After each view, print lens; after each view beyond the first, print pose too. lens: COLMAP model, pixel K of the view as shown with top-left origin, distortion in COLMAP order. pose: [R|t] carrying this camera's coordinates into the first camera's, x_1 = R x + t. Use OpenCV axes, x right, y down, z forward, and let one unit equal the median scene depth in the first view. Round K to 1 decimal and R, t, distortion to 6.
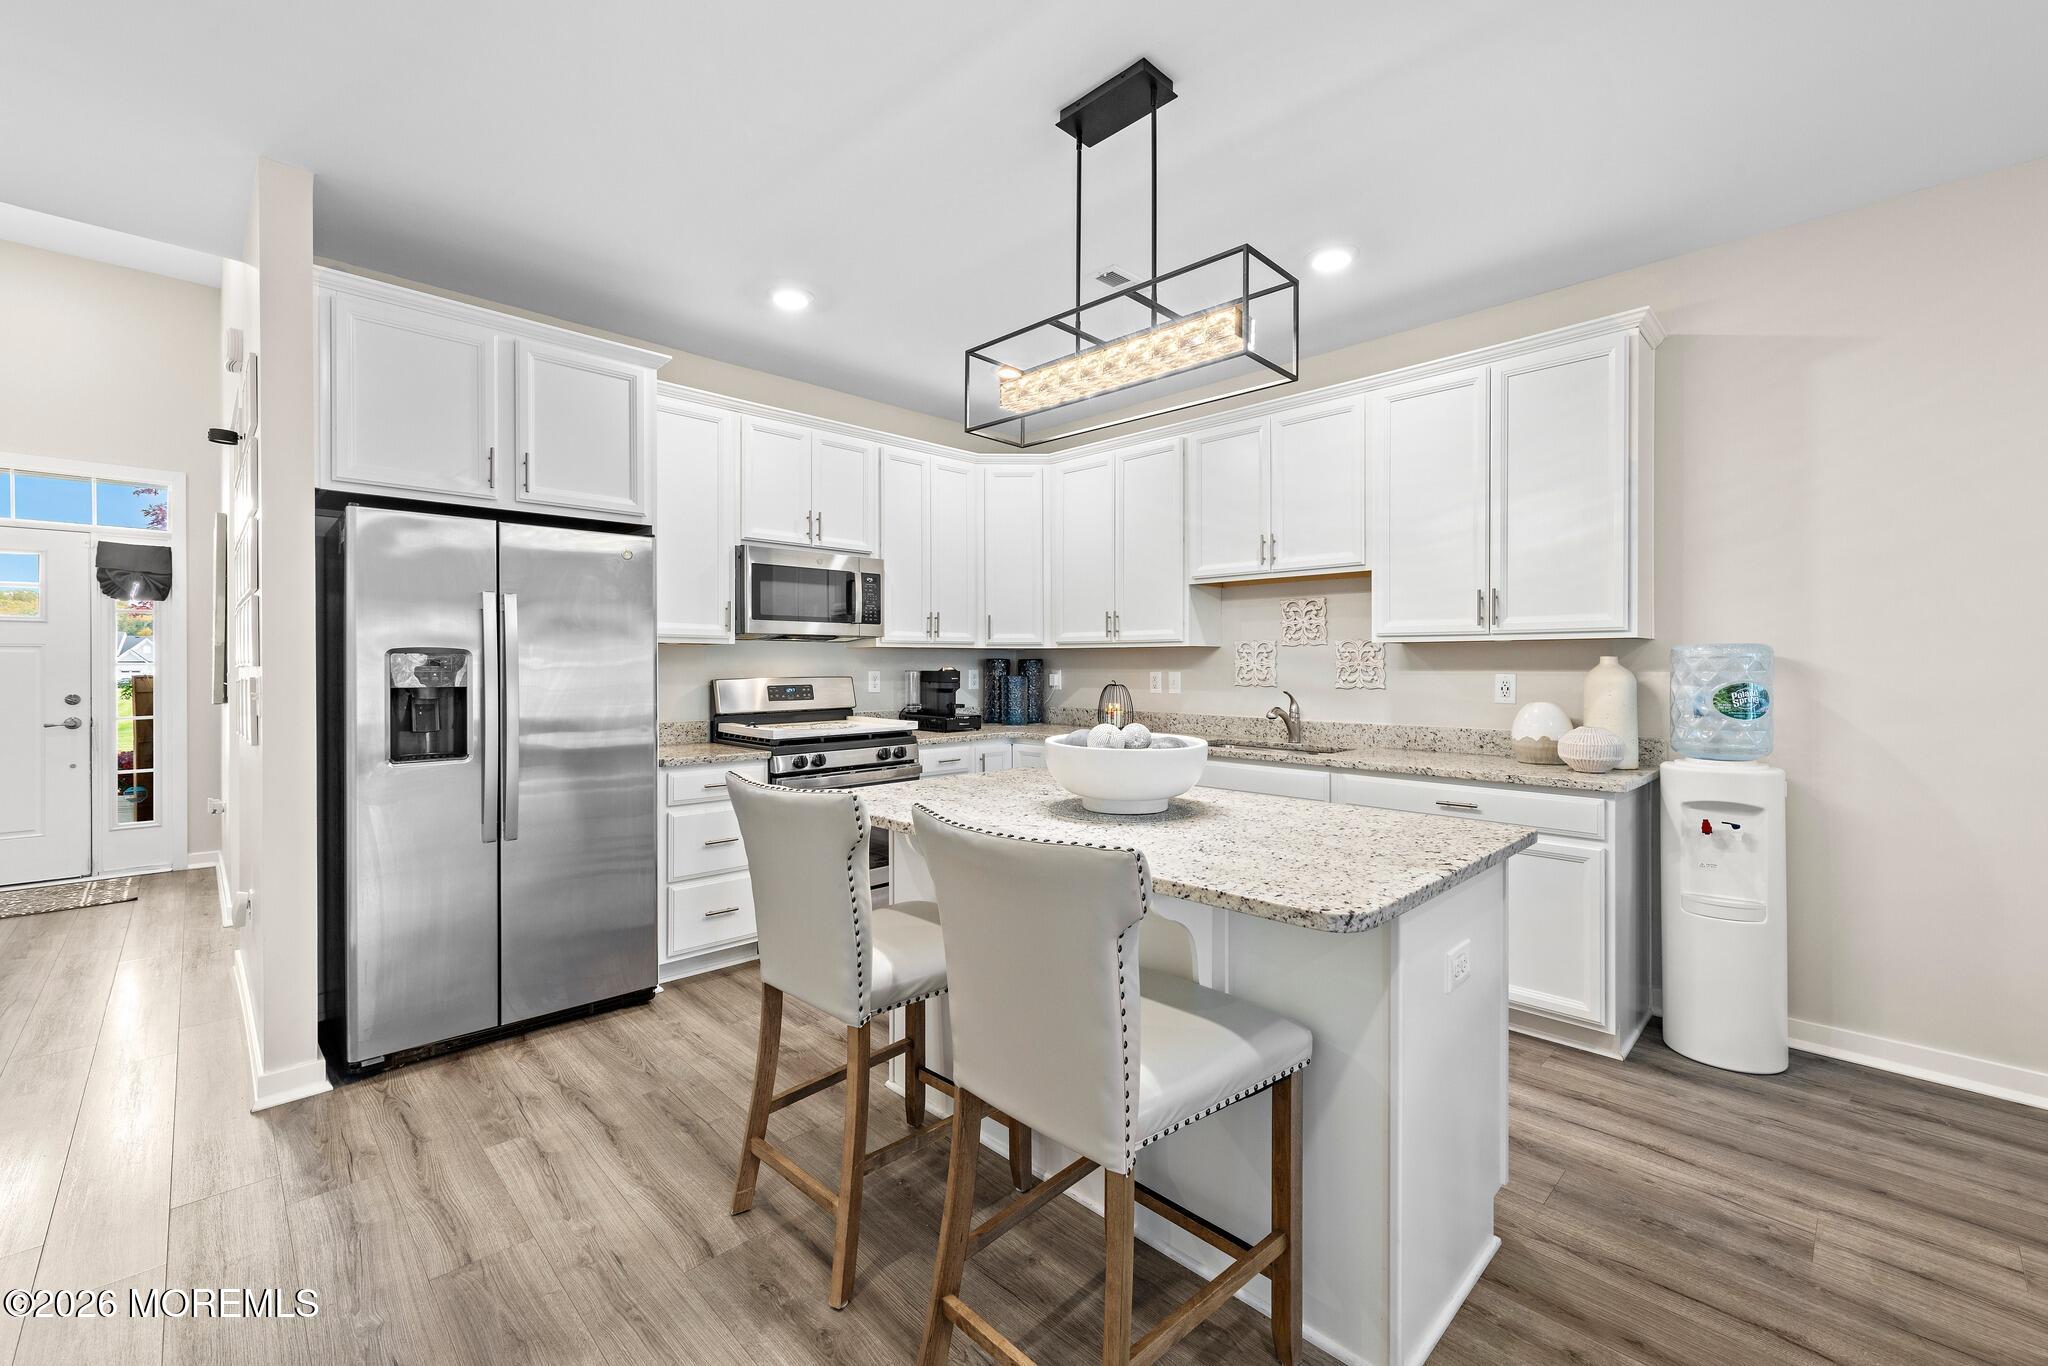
lens RADIAL K [[845.8, 0, 1027.0], [0, 845.8, 668.0], [0, 0, 1]] dist [0.004025, 0.000120]
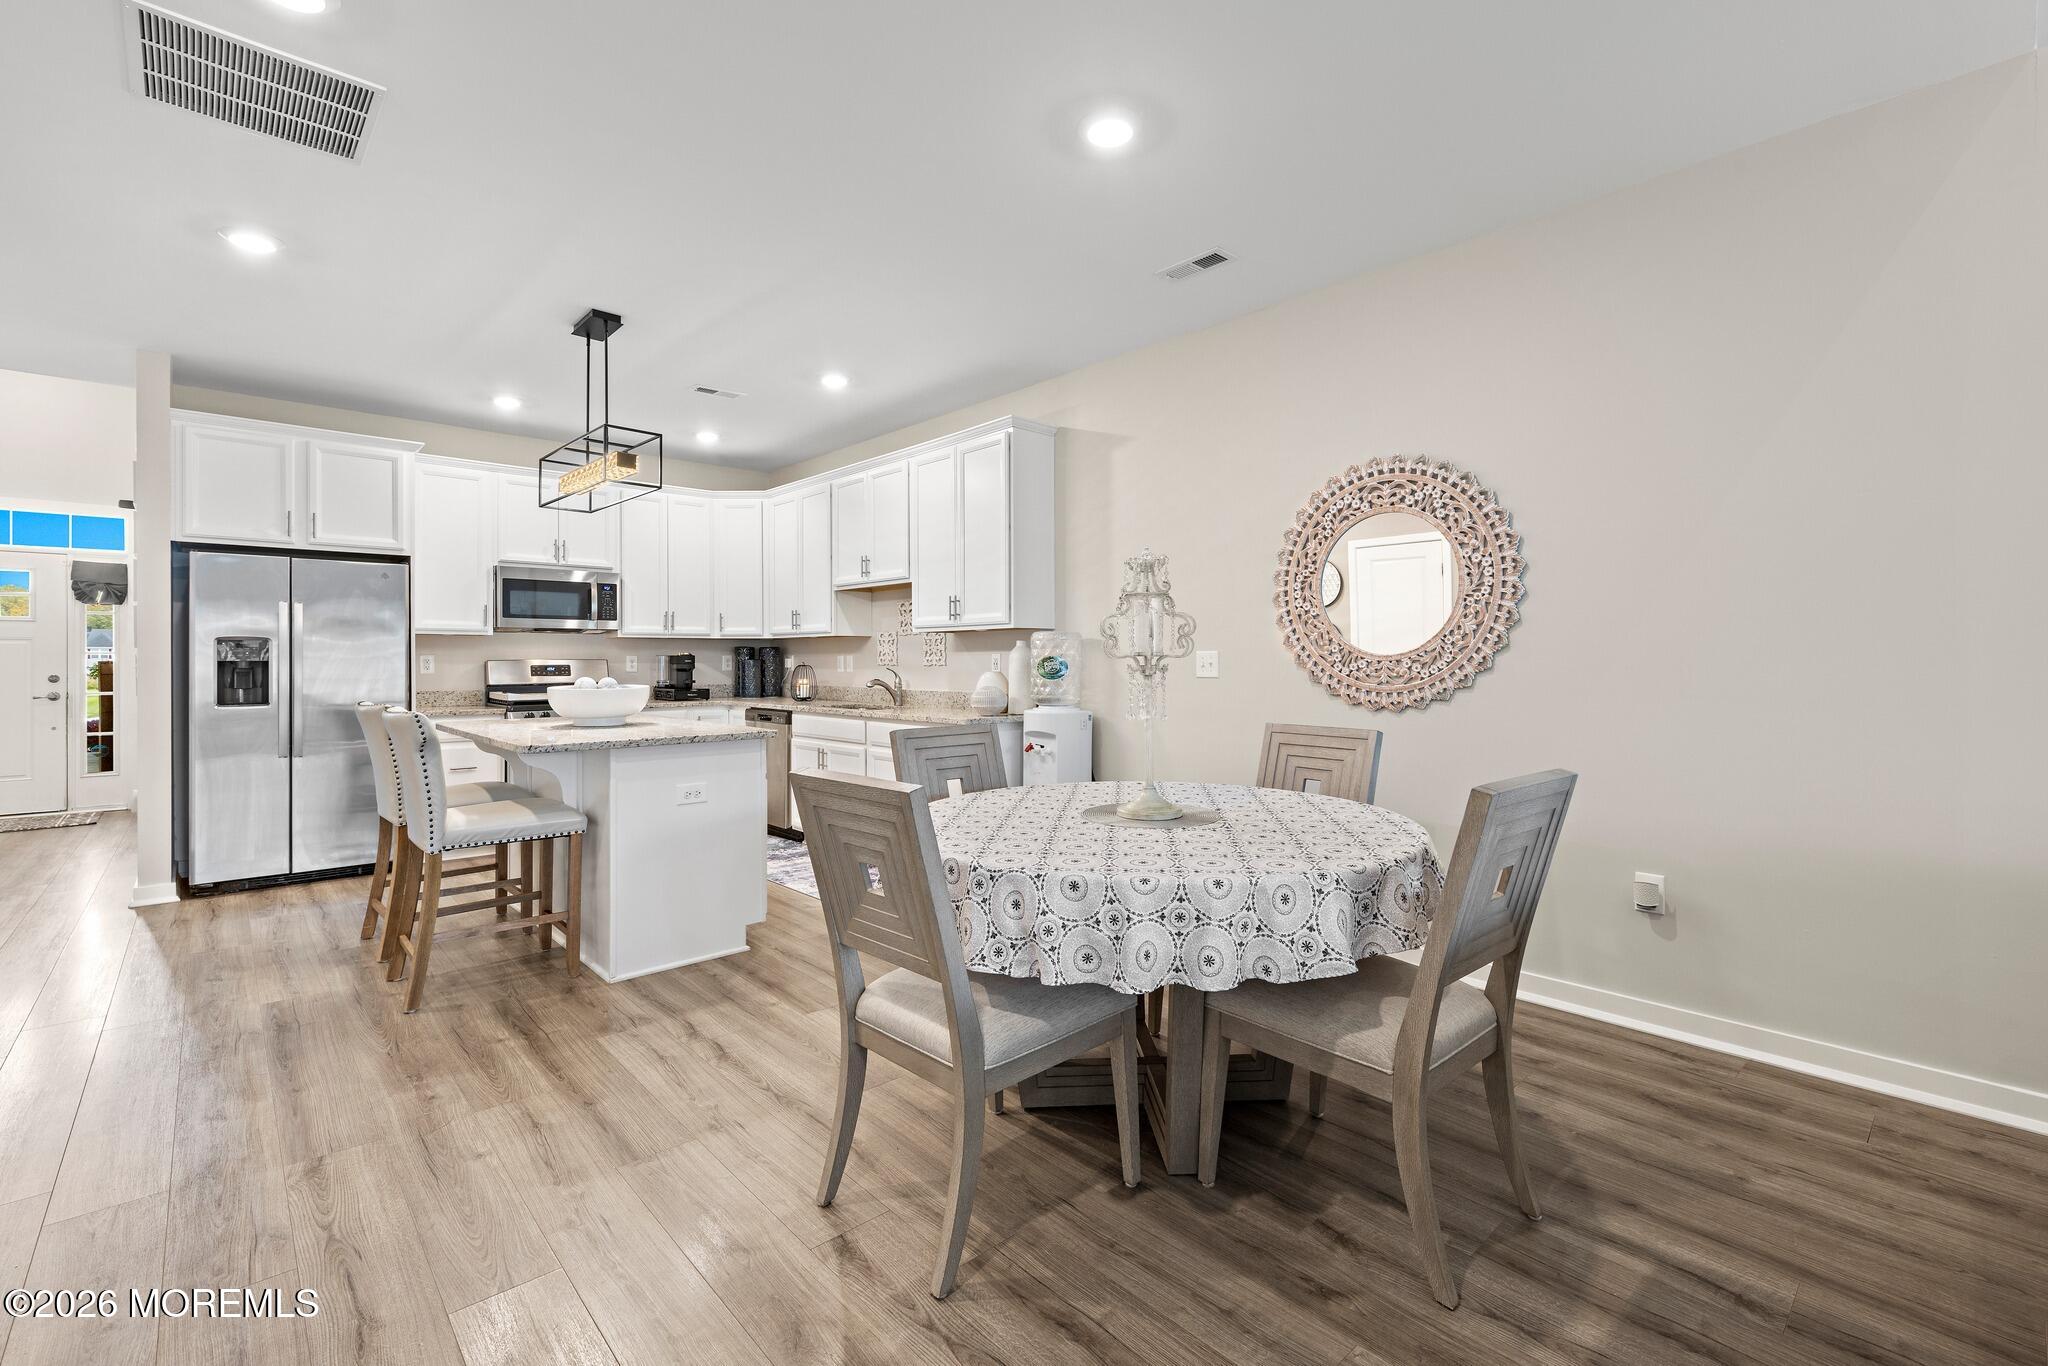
lens RADIAL K [[893.7, 0, 1030.5], [0, 893.7, 659.8], [0, 0, 1]] dist [0.002396, -0.000361]
pose [[0.999403, -0.001842, -0.034496, 0.606830], [0.001630, 0.999980, -0.006175, 0.024109], [0.034506, 0.006115, 0.999386, -0.466896]]
